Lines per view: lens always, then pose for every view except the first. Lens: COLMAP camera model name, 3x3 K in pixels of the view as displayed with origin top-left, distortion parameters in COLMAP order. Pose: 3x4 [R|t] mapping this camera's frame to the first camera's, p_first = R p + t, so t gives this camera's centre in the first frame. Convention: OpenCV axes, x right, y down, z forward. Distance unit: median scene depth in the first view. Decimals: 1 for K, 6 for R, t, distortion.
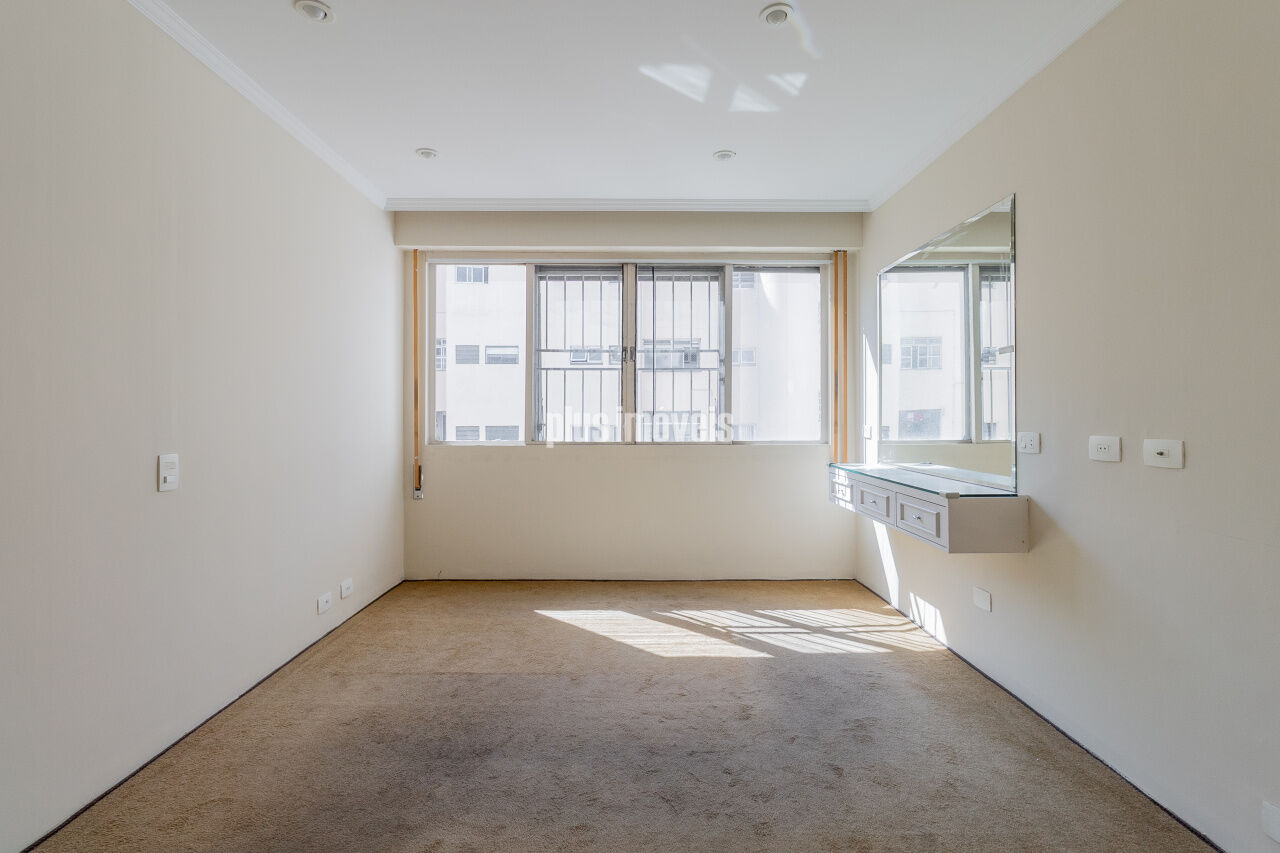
lens RADIAL K [[586.6, 0, 633.2], [0, 586.6, 412.4], [0, 0, 1]] dist [-0.001849, 0.001851]
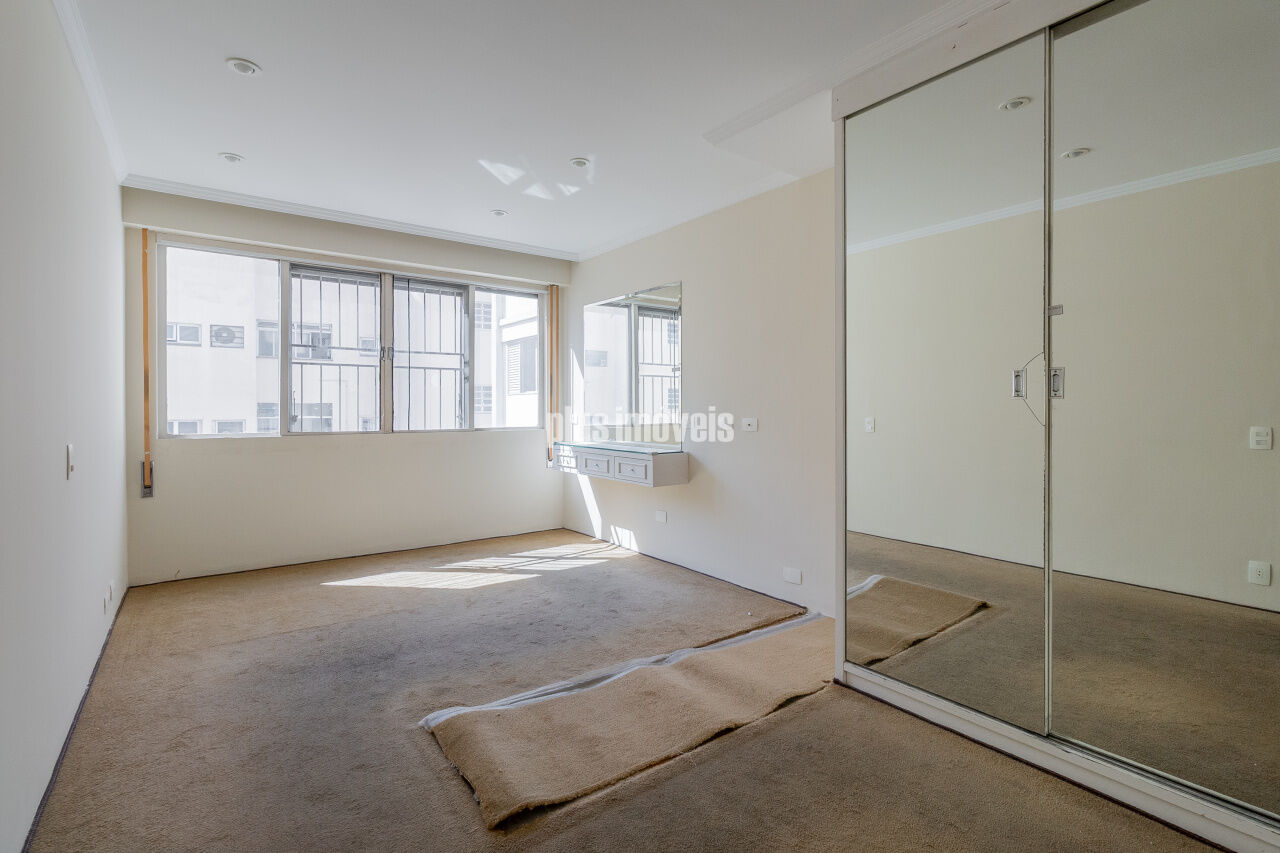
lens RADIAL K [[586.6, 0, 630.6], [0, 586.6, 414.8], [0, 0, 1]] dist [-0.001849, 0.001851]
pose [[0.819307, -0.007604, 0.573305, -0.276361], [-0.001924, 0.999870, 0.016010, 0.000173], [-0.573353, -0.014220, 0.819185, -0.203471]]
